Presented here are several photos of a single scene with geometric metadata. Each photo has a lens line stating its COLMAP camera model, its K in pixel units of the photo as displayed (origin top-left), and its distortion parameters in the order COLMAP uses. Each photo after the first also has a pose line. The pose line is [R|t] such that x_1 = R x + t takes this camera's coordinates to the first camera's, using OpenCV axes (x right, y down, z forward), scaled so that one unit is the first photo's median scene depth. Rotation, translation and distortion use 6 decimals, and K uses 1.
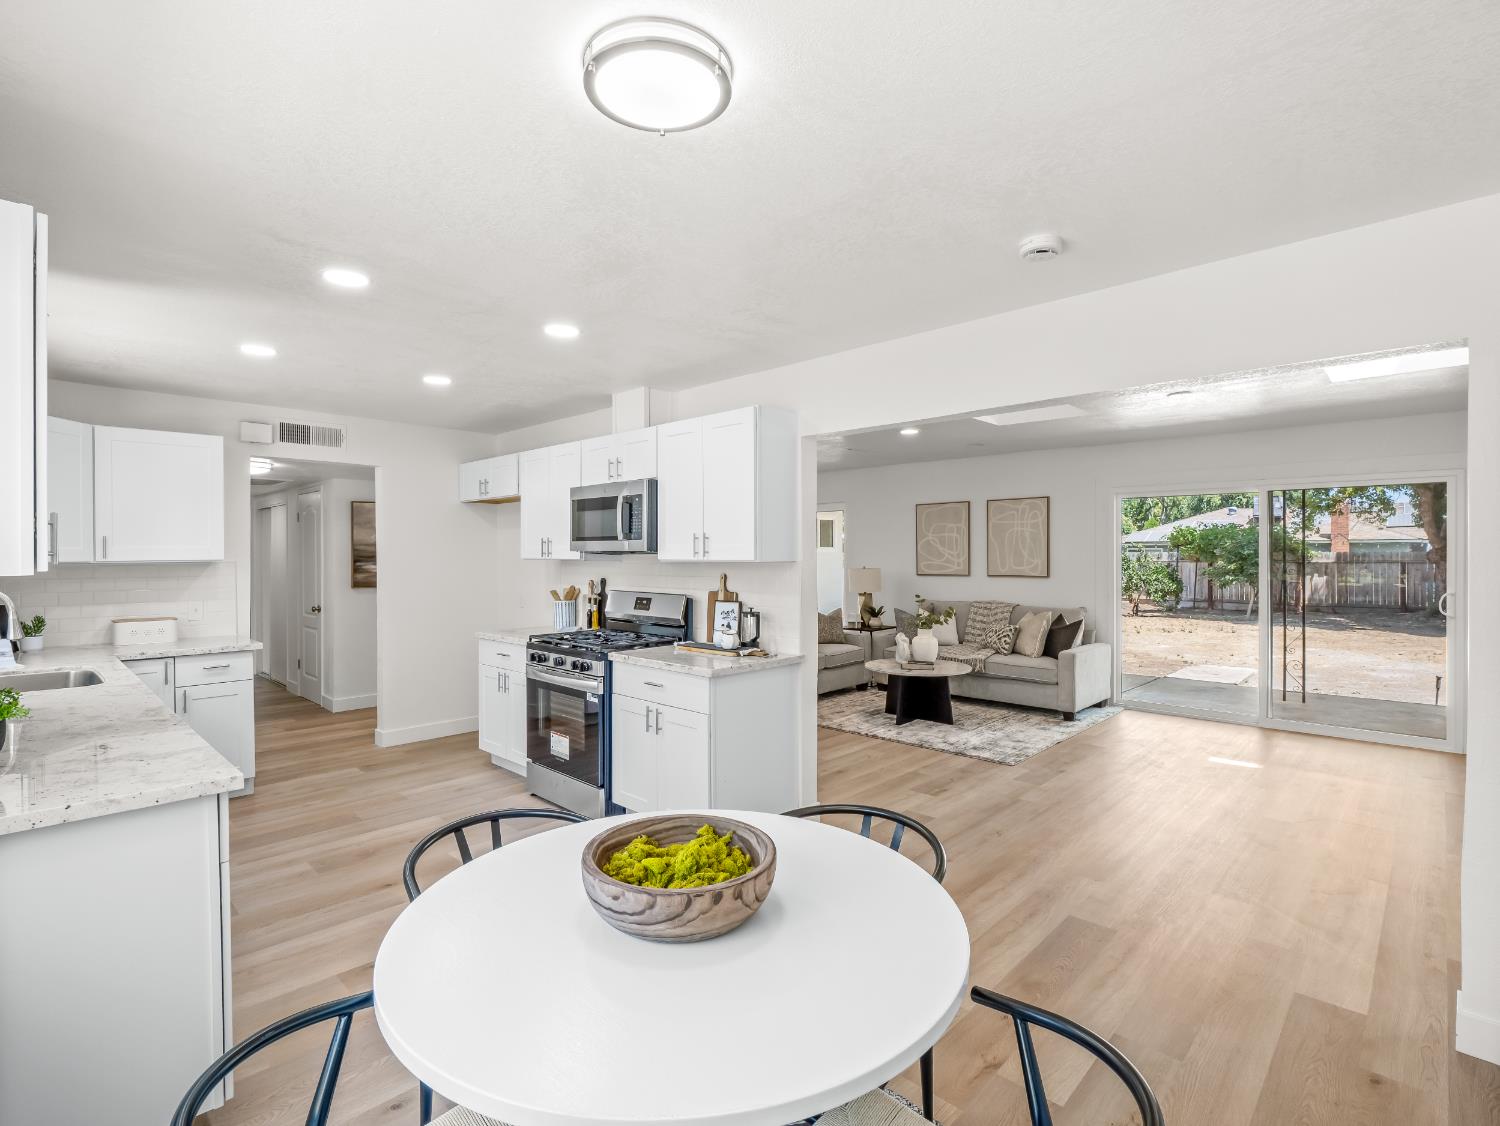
lens RADIAL K [[725.6, 0, 747.9], [0, 725.6, 559.3], [0, 0, 1]] dist [-0.015625, -0.001010]
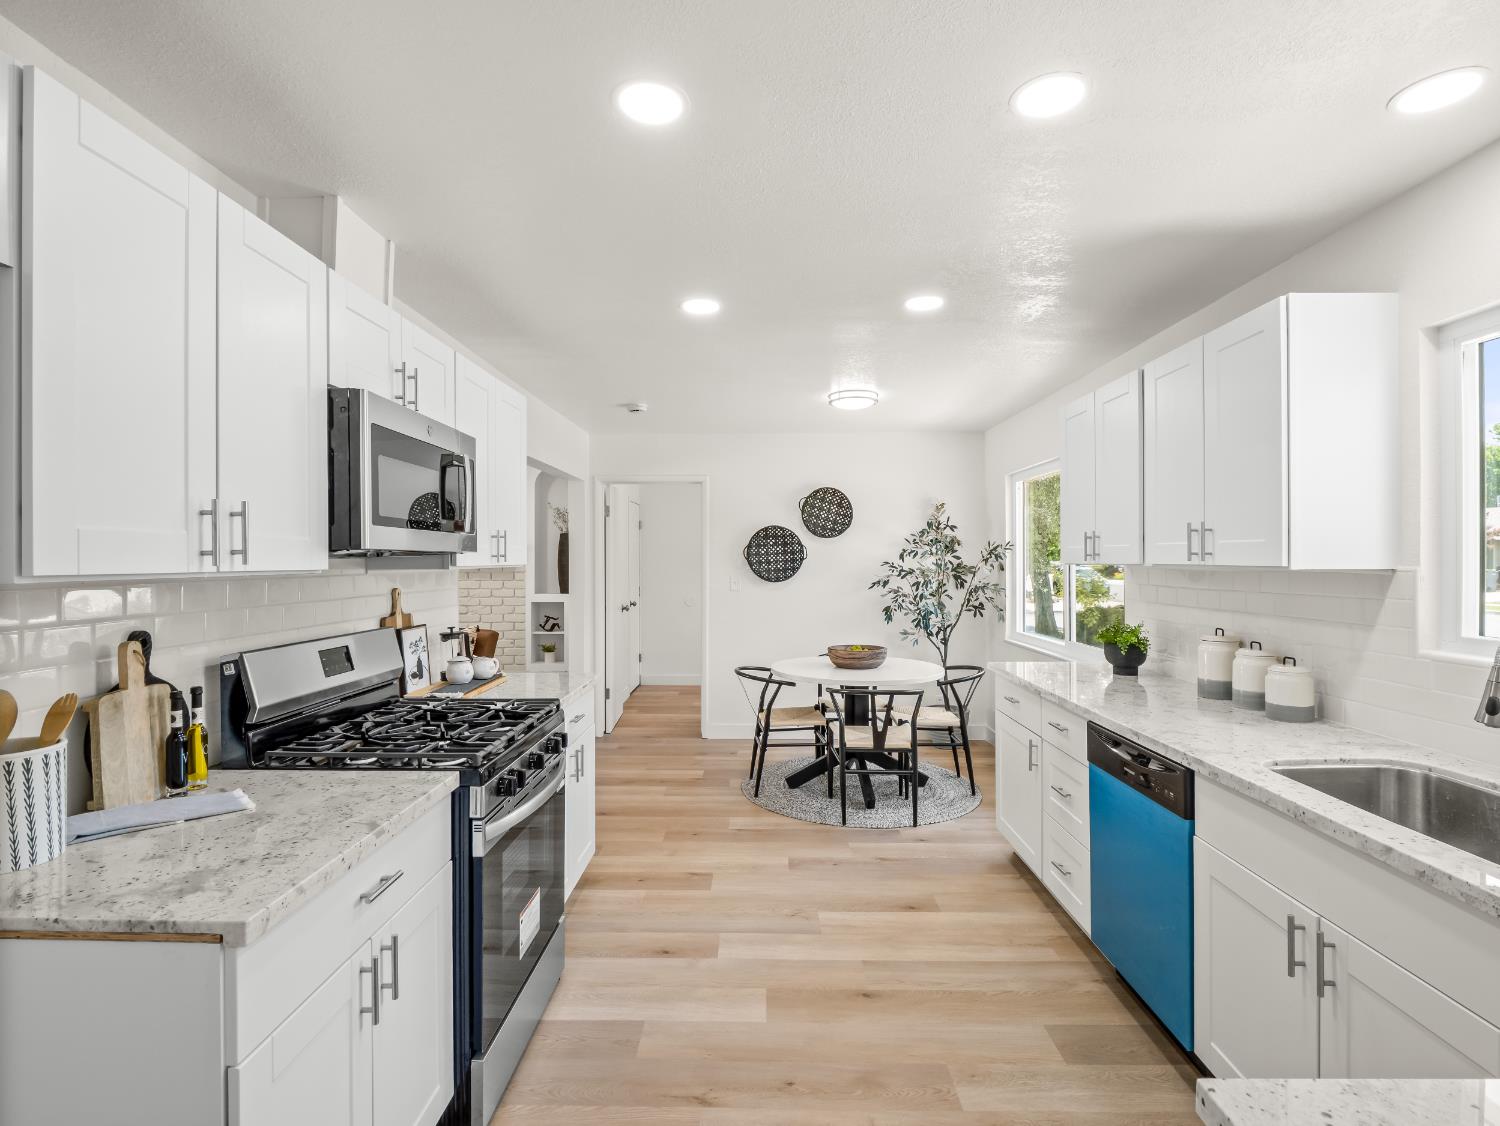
lens RADIAL K [[748.0, 0, 749.3], [0, 748.0, 545.7], [0, 0, 1]] dist [-0.003854, -0.010167]
pose [[-0.681774, 0.017674, 0.731350, -0.679076], [0.011294, 0.999843, -0.013635, -0.005809], [-0.731476, -0.001036, -0.681866, 1.106950]]
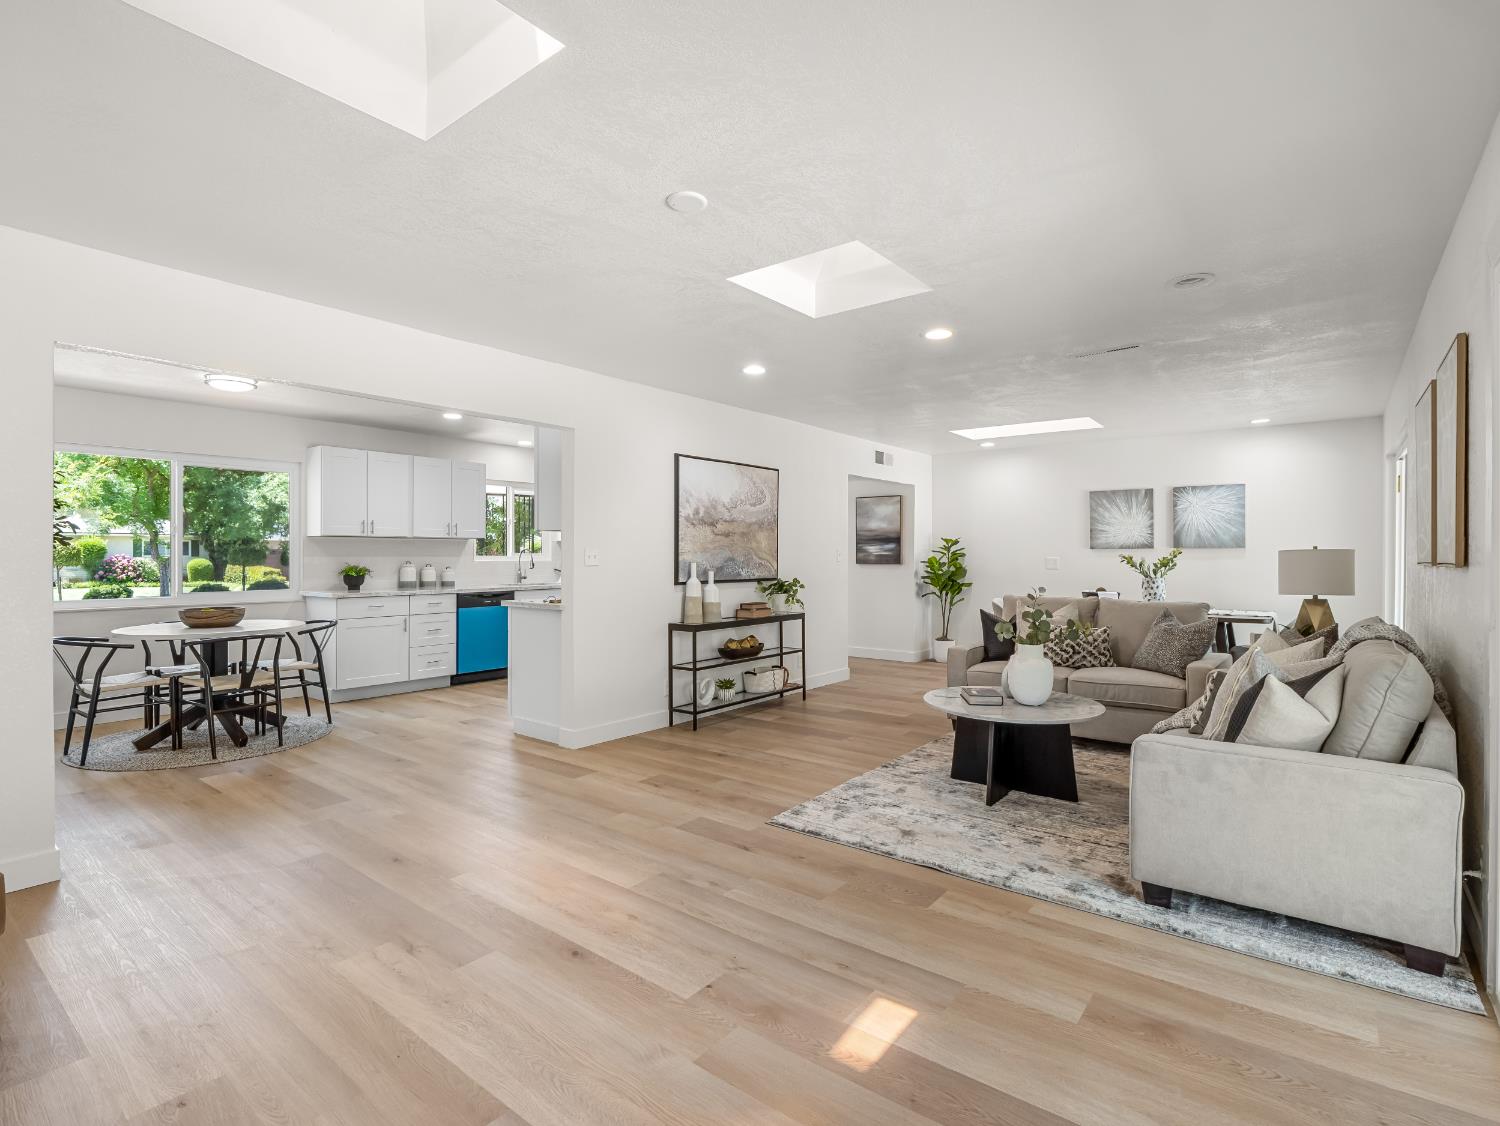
lens RADIAL K [[749.8, 0, 745.5], [0, 749.8, 557.5], [0, 0, 1]] dist [0.003046, -0.013313]
pose [[0.099191, 0.006168, -0.995049, 1.135413], [-0.009351, 0.999942, 0.005266, 0.033015], [0.995025, 0.008782, 0.099243, 0.965831]]
